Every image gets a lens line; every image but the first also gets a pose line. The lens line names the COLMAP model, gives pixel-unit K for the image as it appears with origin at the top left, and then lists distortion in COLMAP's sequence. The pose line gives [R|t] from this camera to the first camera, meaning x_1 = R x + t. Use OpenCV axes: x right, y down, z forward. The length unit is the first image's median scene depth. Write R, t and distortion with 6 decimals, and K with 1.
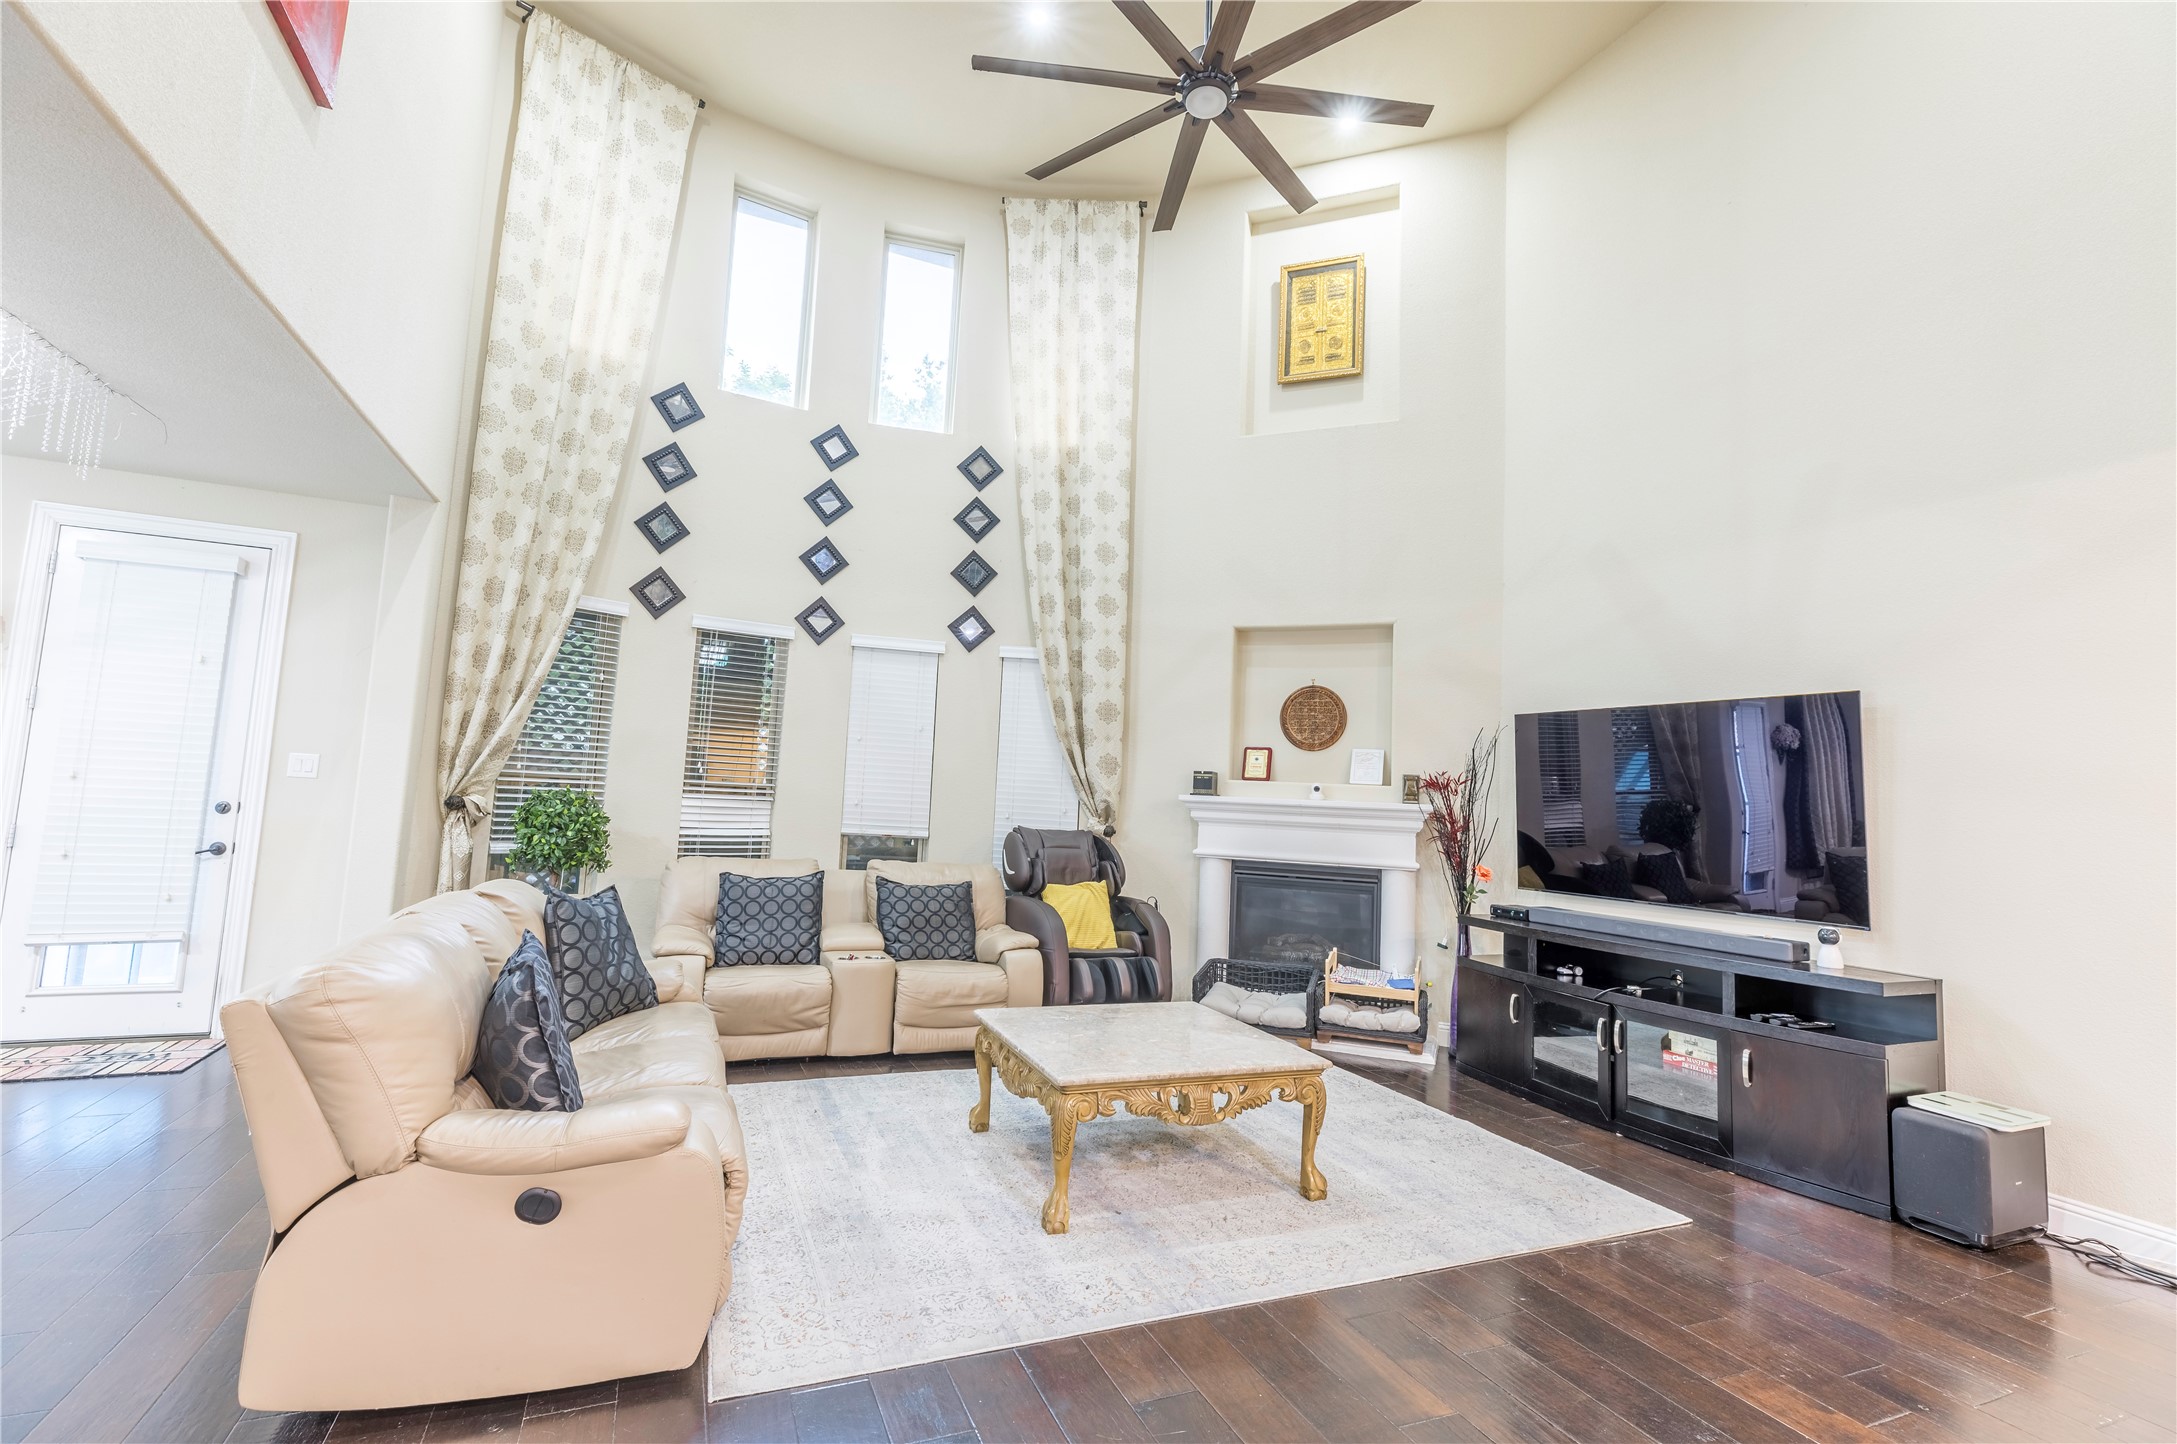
lens RADIAL K [[1000.7, 0, 1088.5], [0, 1000.7, 722.0], [0, 0, 1]] dist [0.004275, 0.000419]
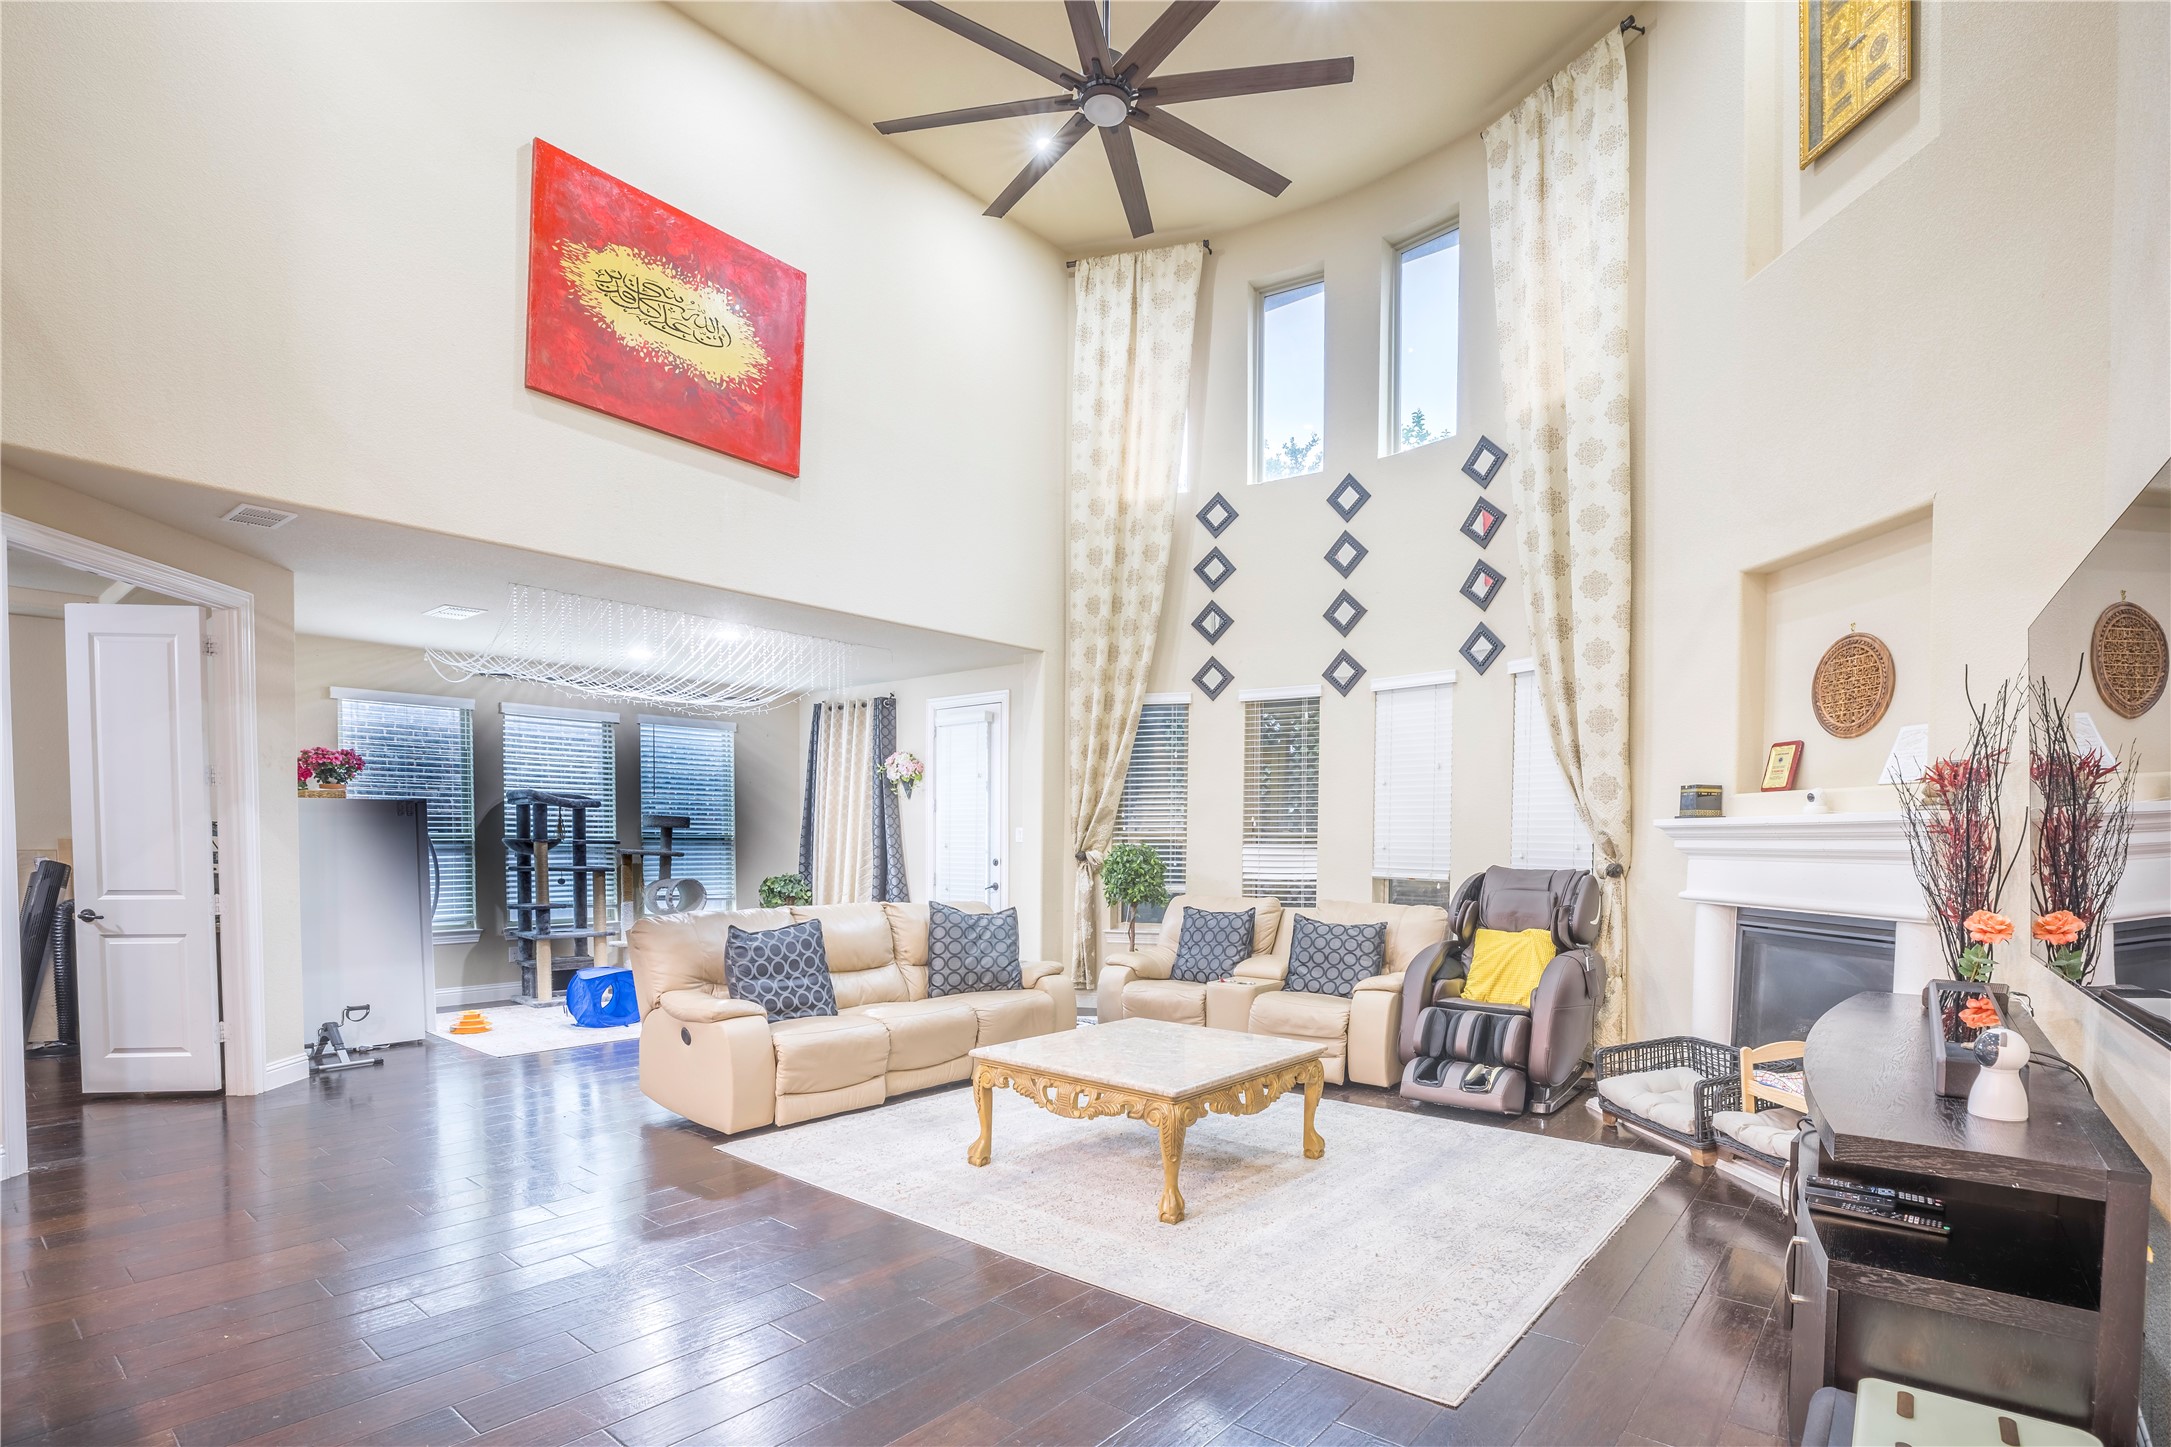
lens RADIAL K [[1044.1, 0, 1088.5], [0, 1044.1, 885.7], [0, 0, 1]] dist [-0.015086, -0.000001]
pose [[0.455002, -0.005654, -0.890472, 0.578632], [0.087429, 0.995432, 0.038353, 0.054222], [0.886188, -0.095304, 0.453418, 0.262497]]
